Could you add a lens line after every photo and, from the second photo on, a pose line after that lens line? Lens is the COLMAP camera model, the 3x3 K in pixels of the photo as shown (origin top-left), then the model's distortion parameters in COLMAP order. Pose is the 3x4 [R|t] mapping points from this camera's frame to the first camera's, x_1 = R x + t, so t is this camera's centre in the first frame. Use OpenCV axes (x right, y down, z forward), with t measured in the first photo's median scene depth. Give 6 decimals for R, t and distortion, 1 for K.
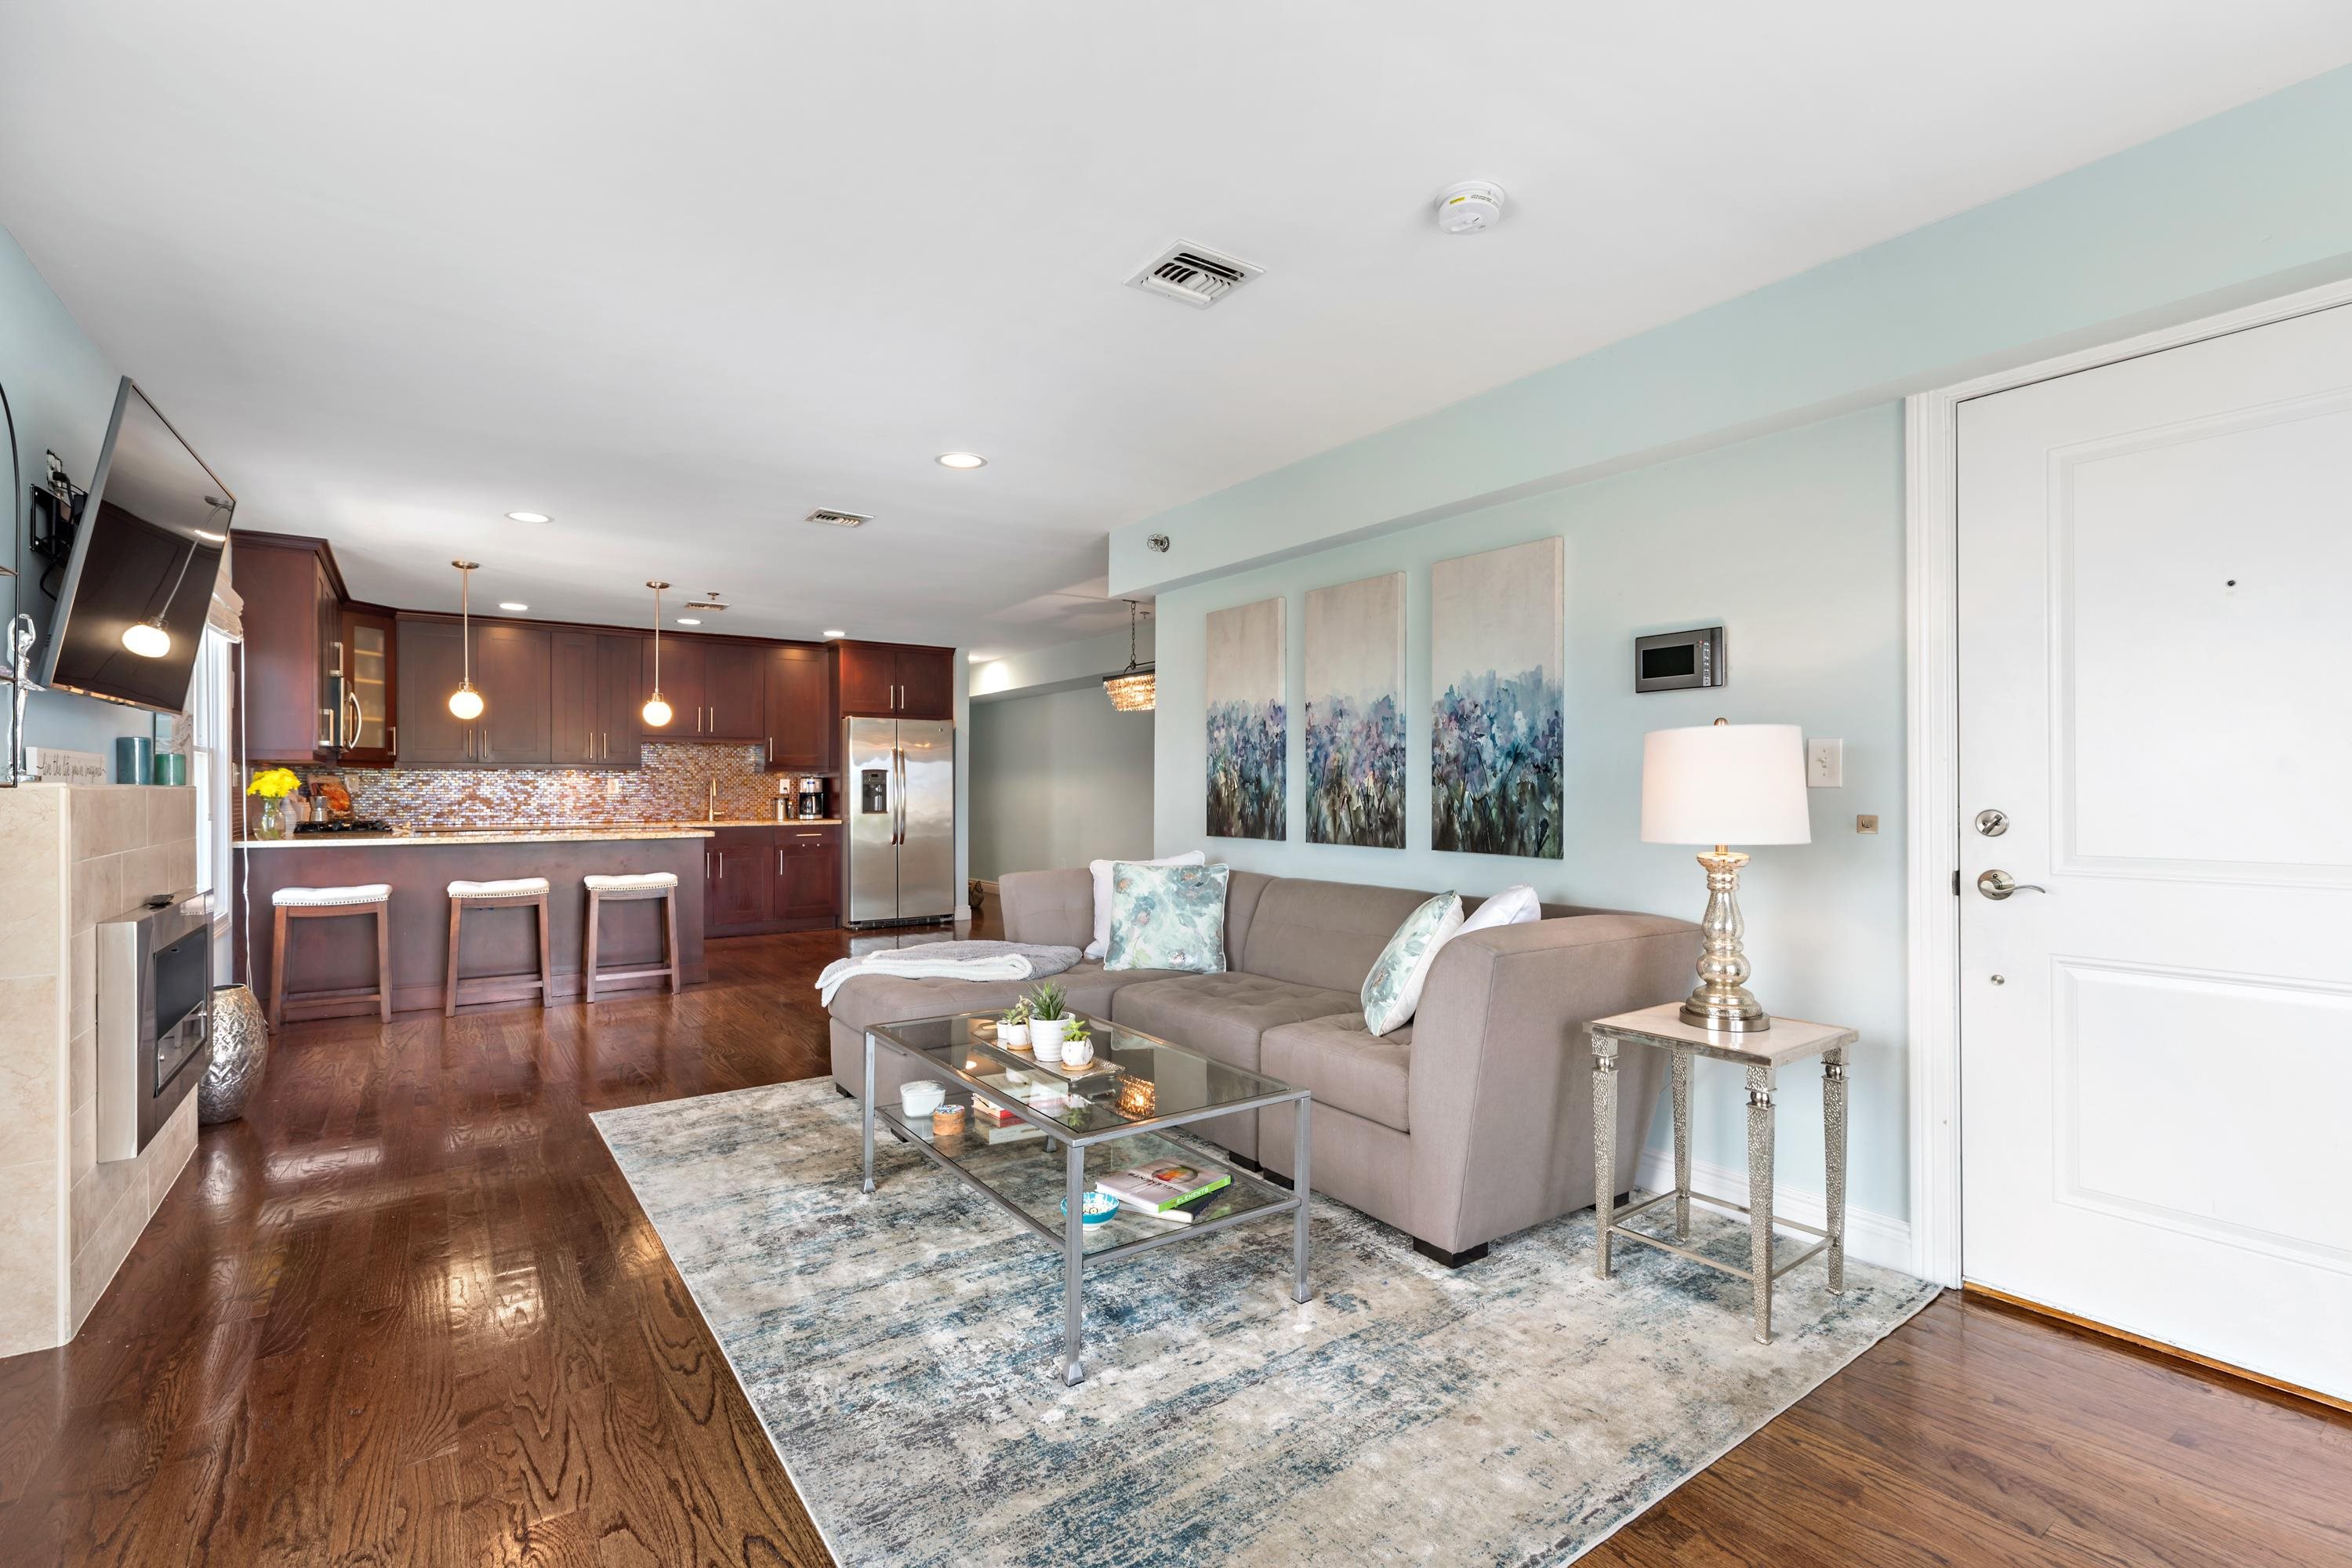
lens RADIAL K [[1063.5, 0, 1183.1], [0, 1063.5, 787.1], [0, 0, 1]] dist [0.004614, 0.000511]
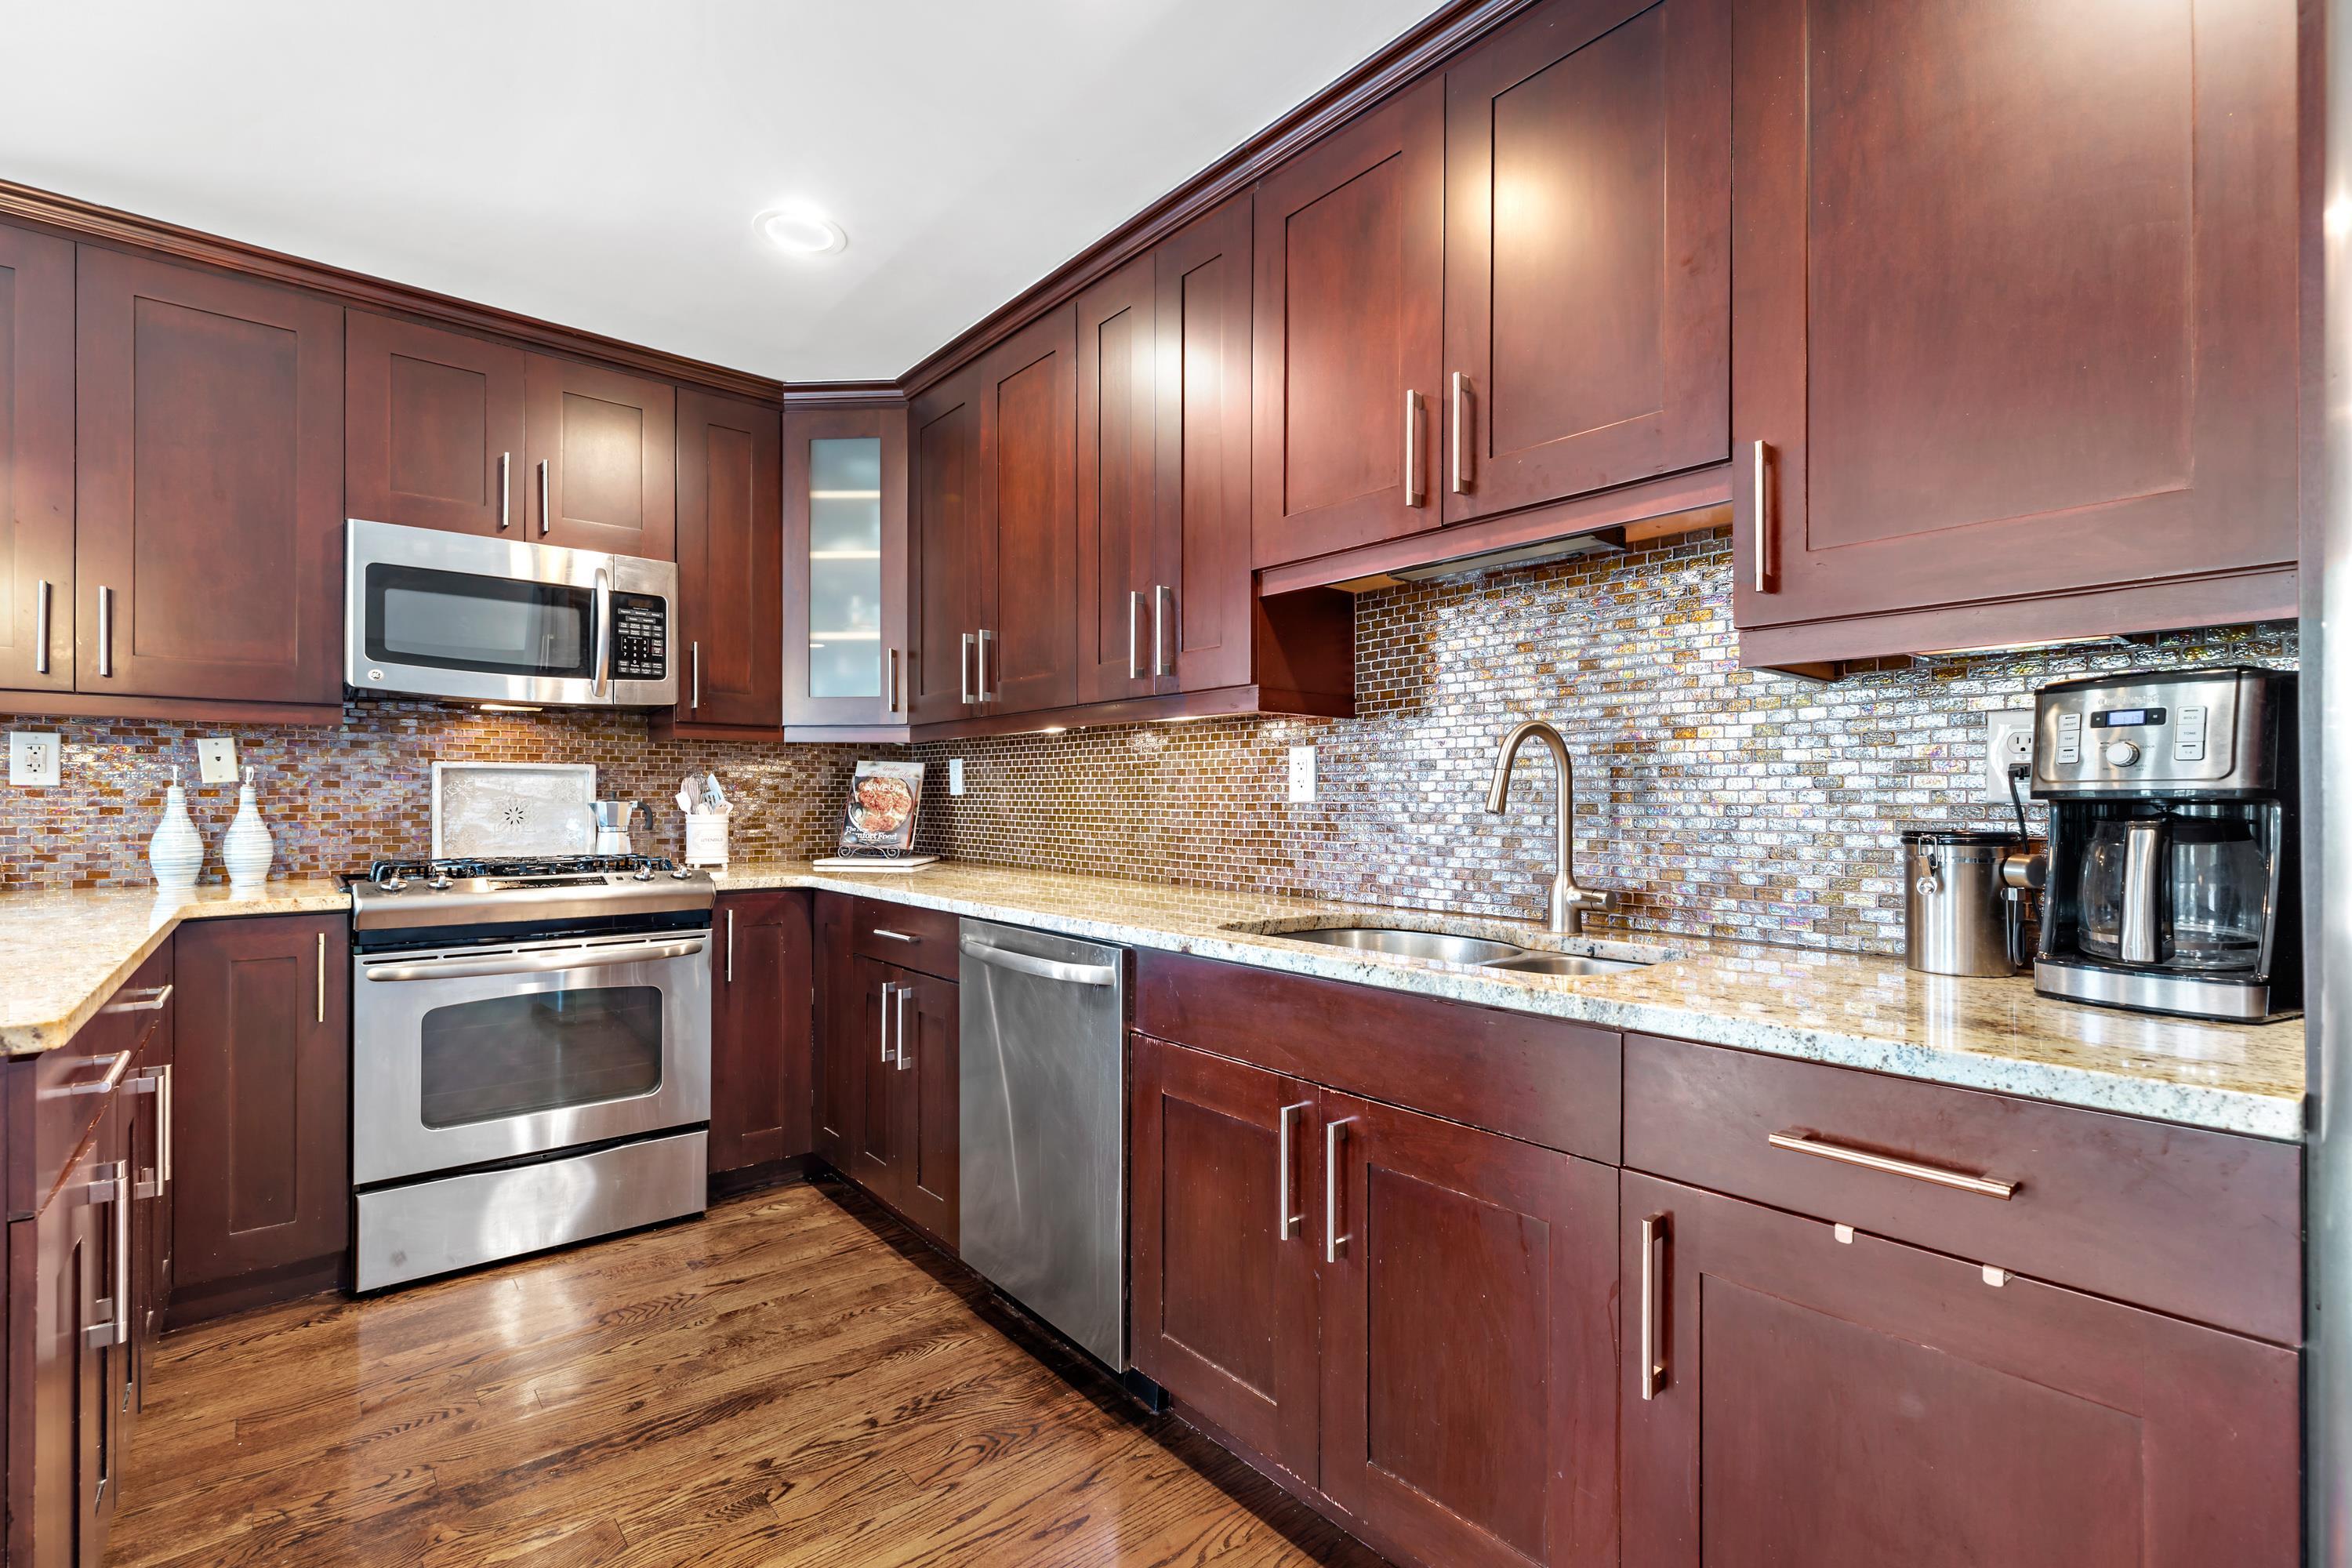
lens RADIAL K [[1063.5, 0, 1177.0], [0, 1063.5, 792.2], [0, 0, 1]] dist [0.004614, 0.000511]
pose [[0.082803, -0.006361, -0.996546, -0.257314], [0.002020, 0.999979, -0.006215, 0.005991], [0.996564, -0.001498, 0.082814, 0.967215]]
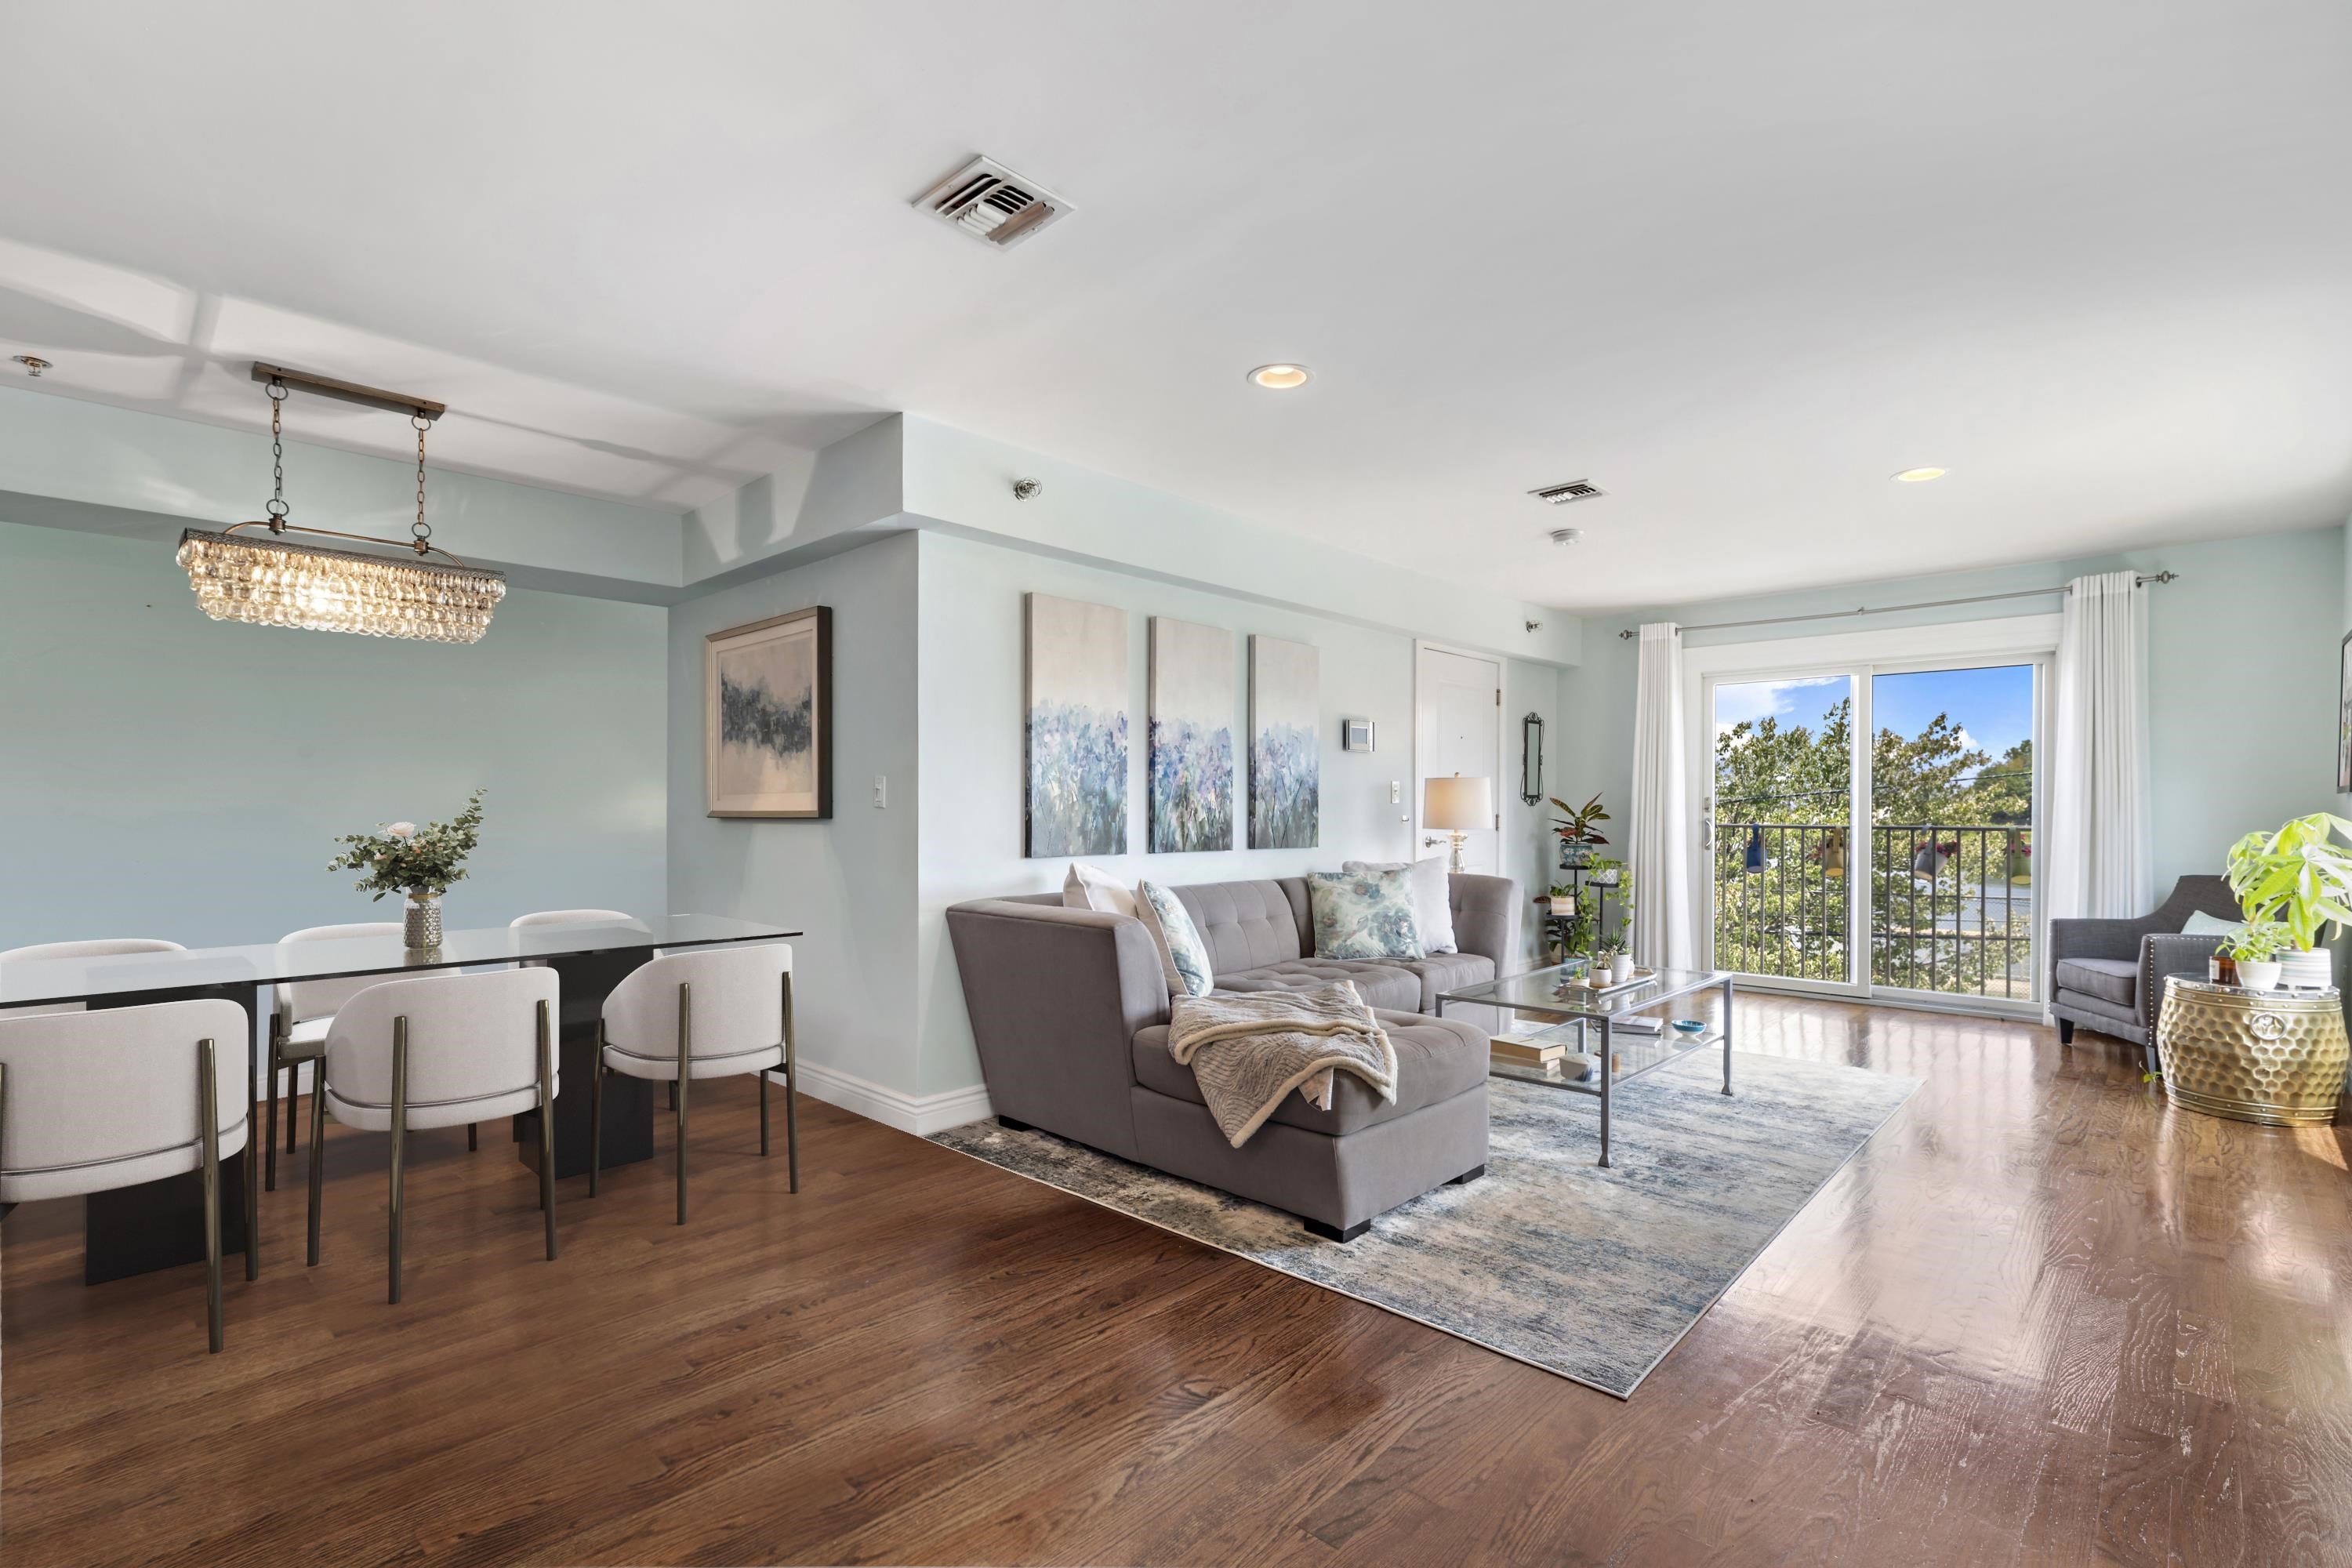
lens RADIAL K [[1063.5, 0, 1172.3], [0, 1063.5, 816.4], [0, 0, 1]] dist [0.004614, 0.000511]
pose [[-0.189398, -0.008987, 0.981859, -0.475055], [-0.003319, 0.999958, 0.008513, 0.003231], [-0.981895, -0.001647, -0.189420, 0.606709]]
